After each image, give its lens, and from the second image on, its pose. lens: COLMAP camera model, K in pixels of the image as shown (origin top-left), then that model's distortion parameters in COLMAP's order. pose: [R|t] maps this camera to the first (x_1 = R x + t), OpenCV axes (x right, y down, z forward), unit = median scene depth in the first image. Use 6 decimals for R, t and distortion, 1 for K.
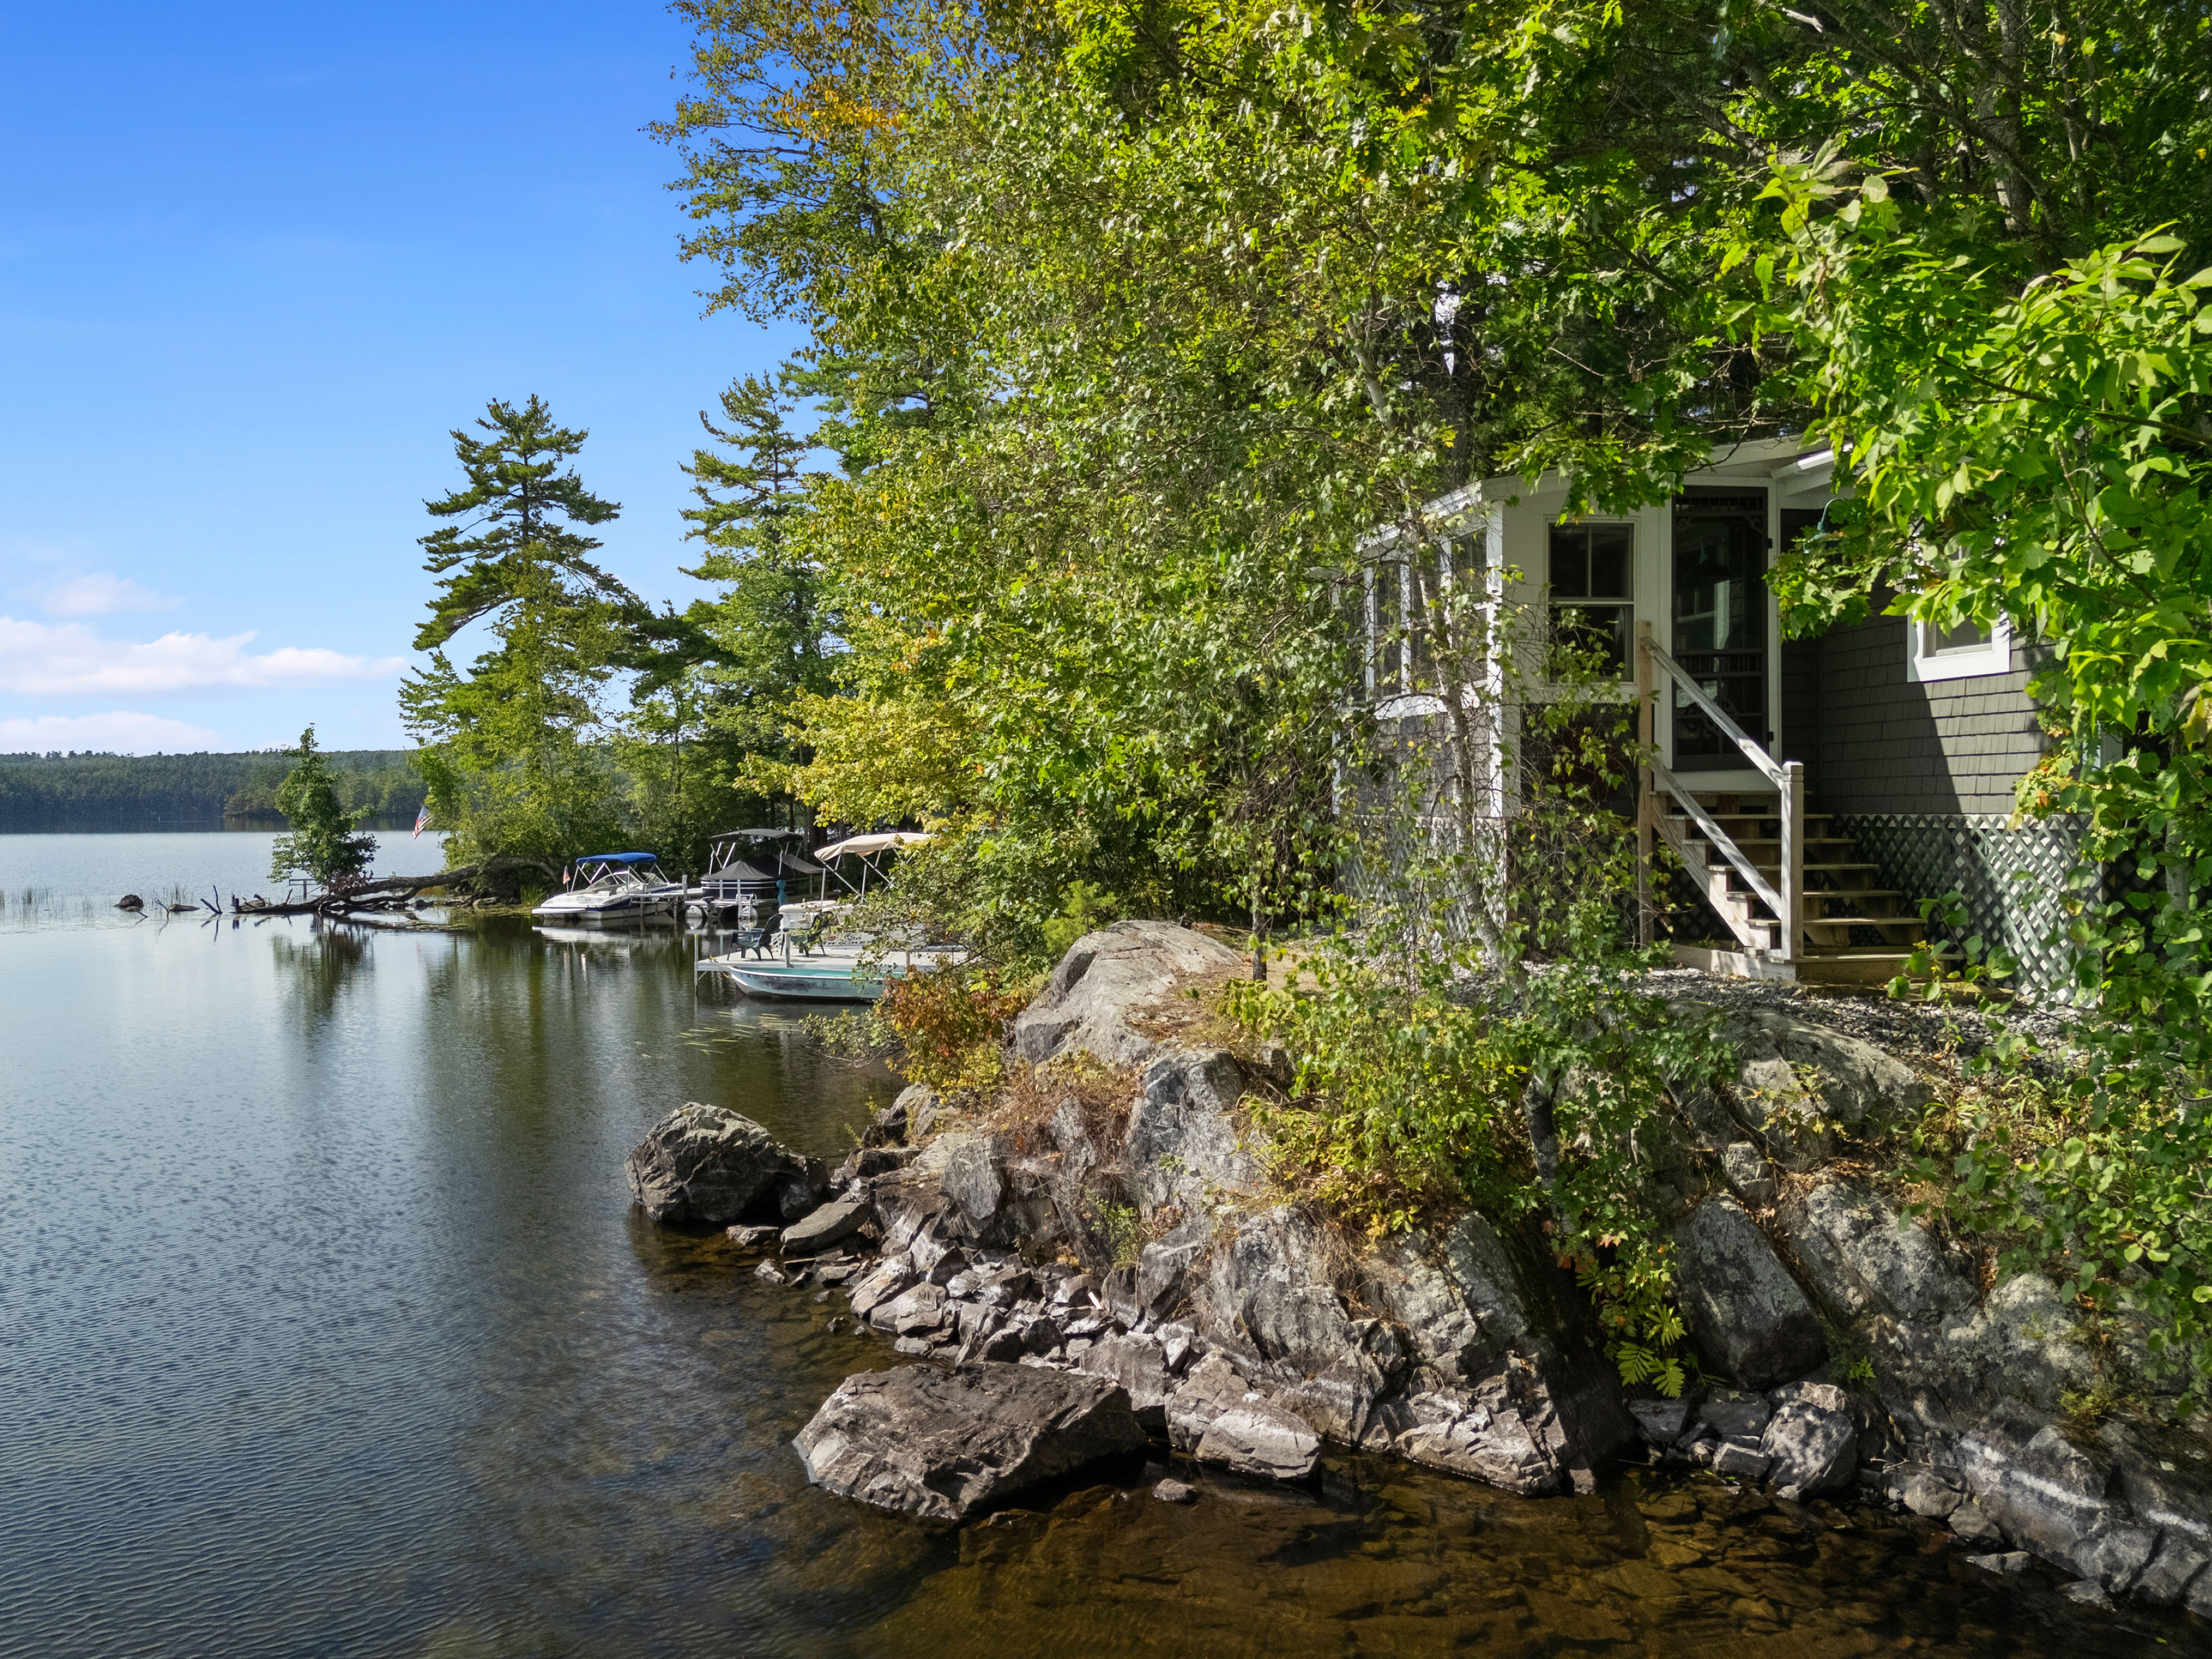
lens RADIAL K [[1560.5, 0, 1106.0], [0, 1560.5, 829.5], [0, 0, 1]] dist [0.276819, -0.146974]
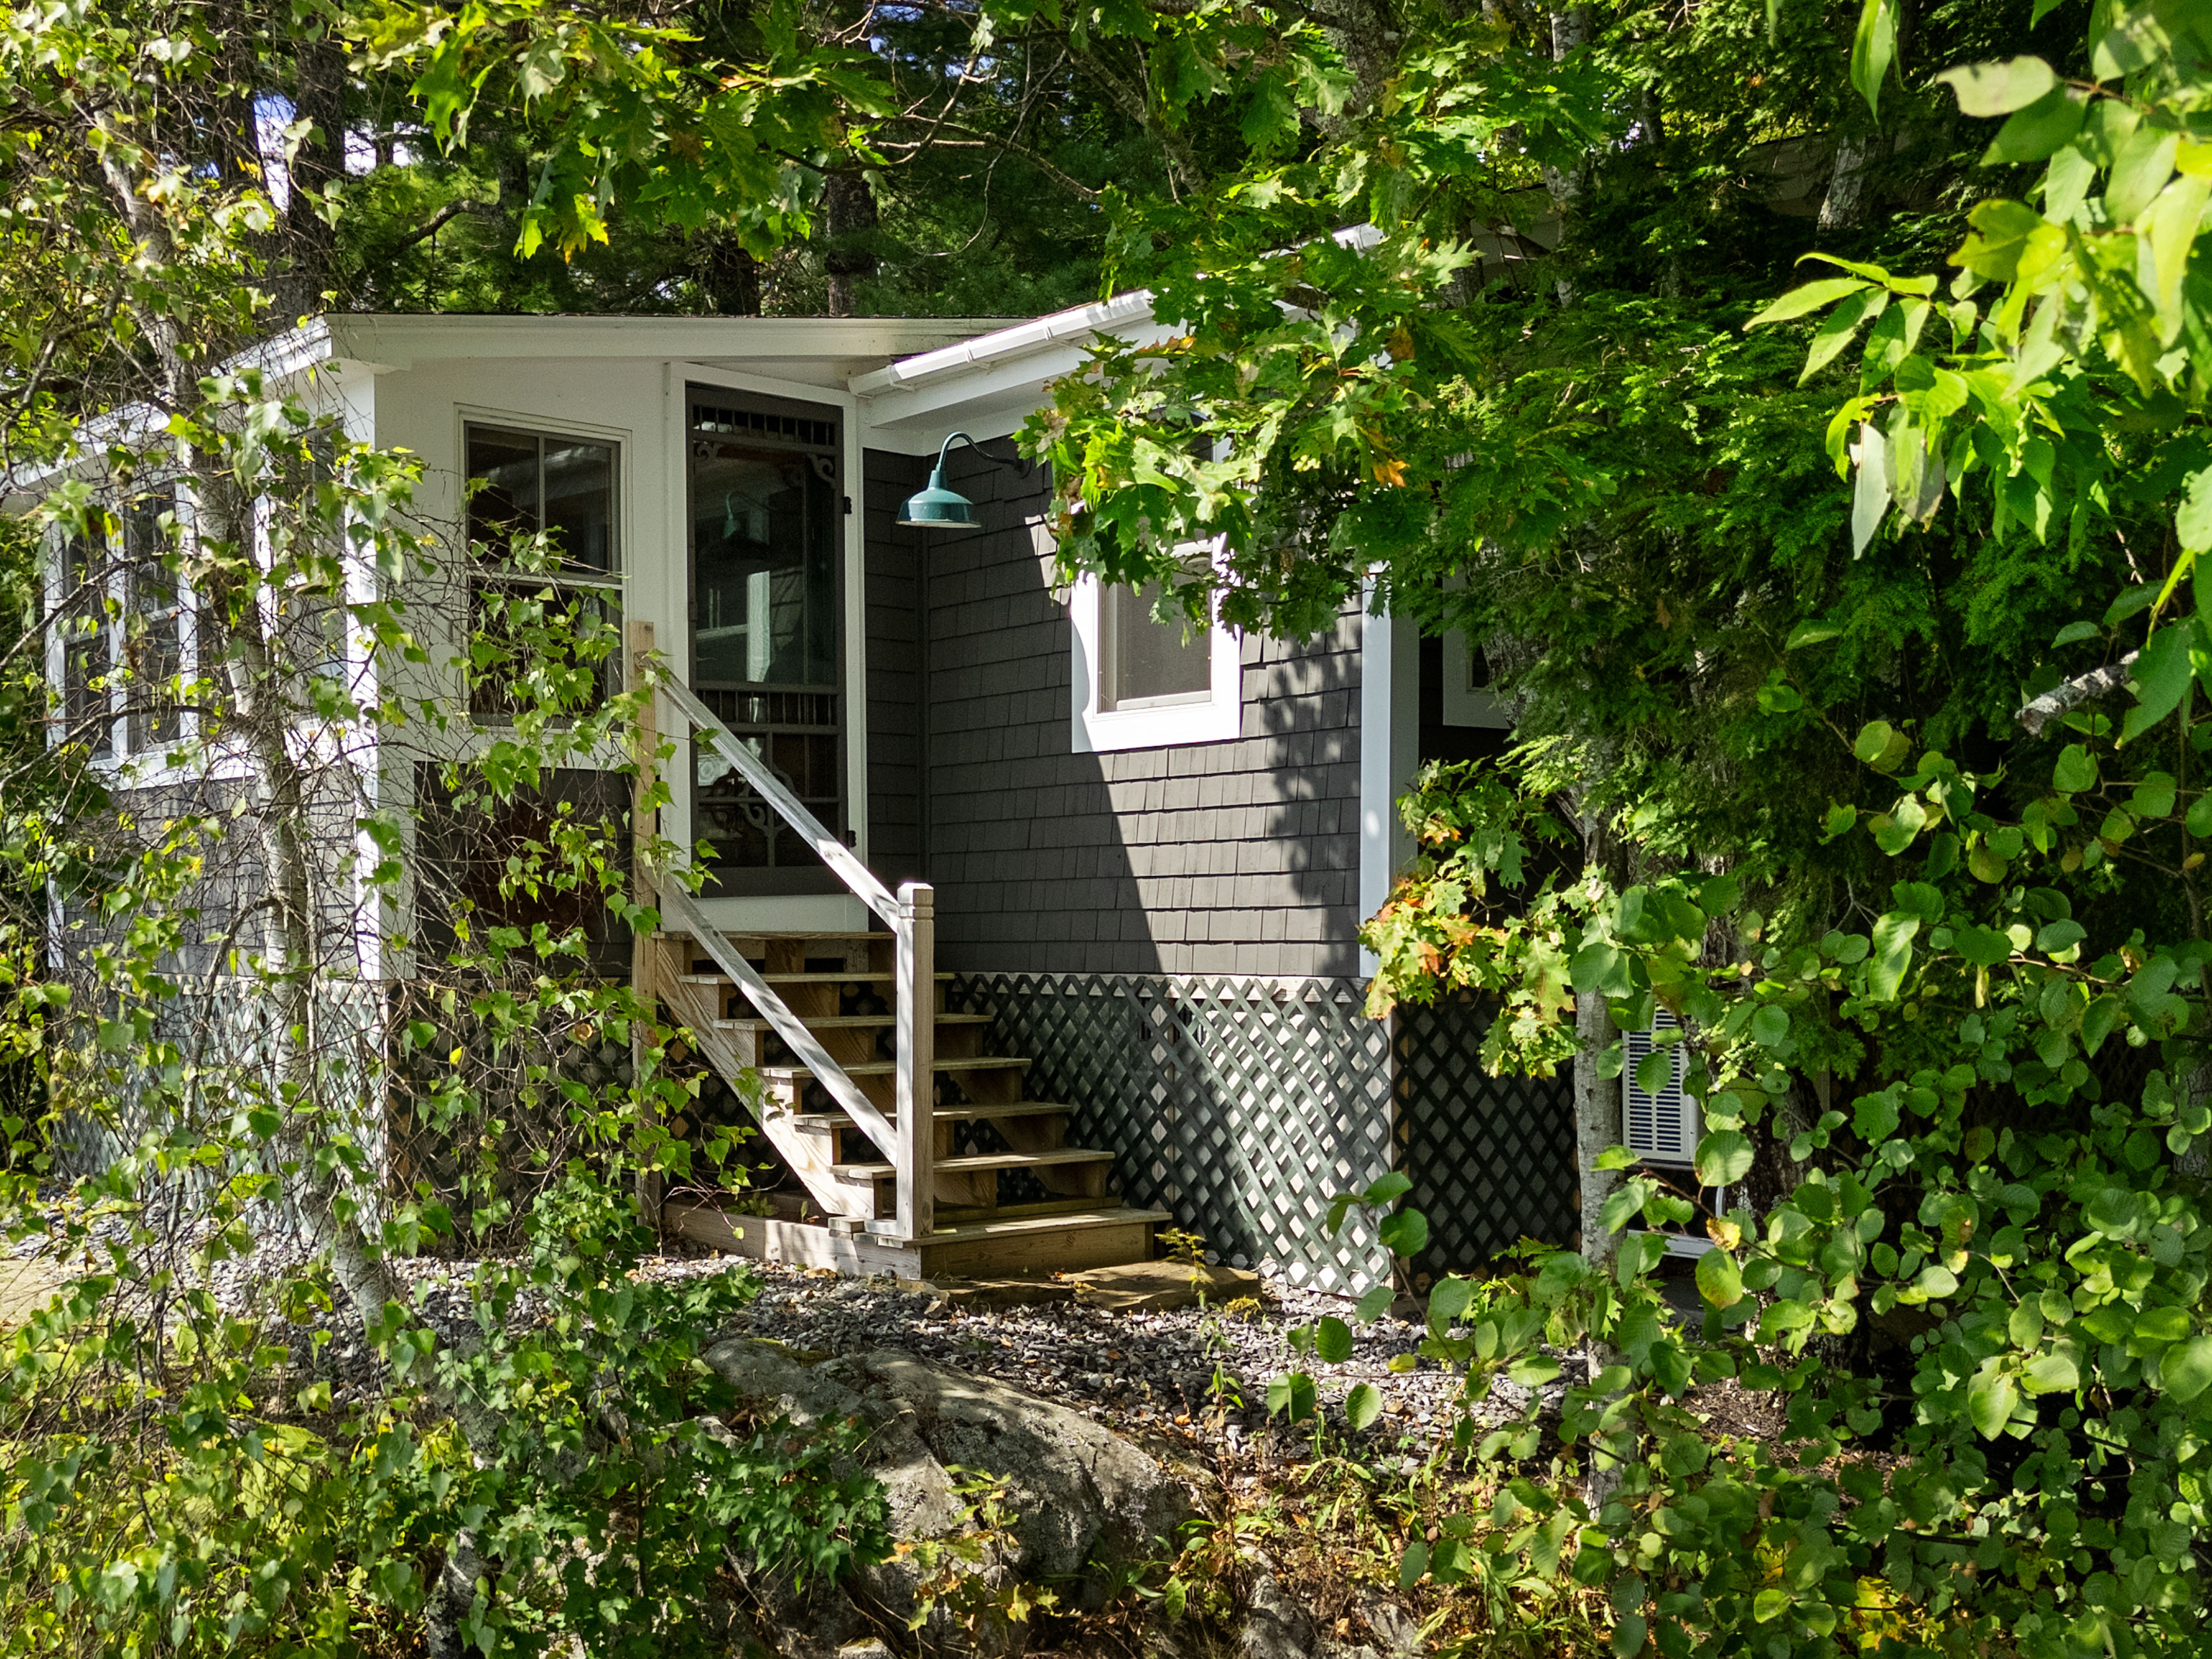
lens RADIAL K [[1632.0, 0, 1102.5], [0, 1632.0, 881.9], [0, 0, 1]] dist [-0.001714, -0.007925]
pose [[0.789146, 0.011333, 0.614101, 0.133993], [0.014852, 0.999185, -0.037525, -0.020431], [-0.614026, 0.038733, 0.788335, 0.537646]]
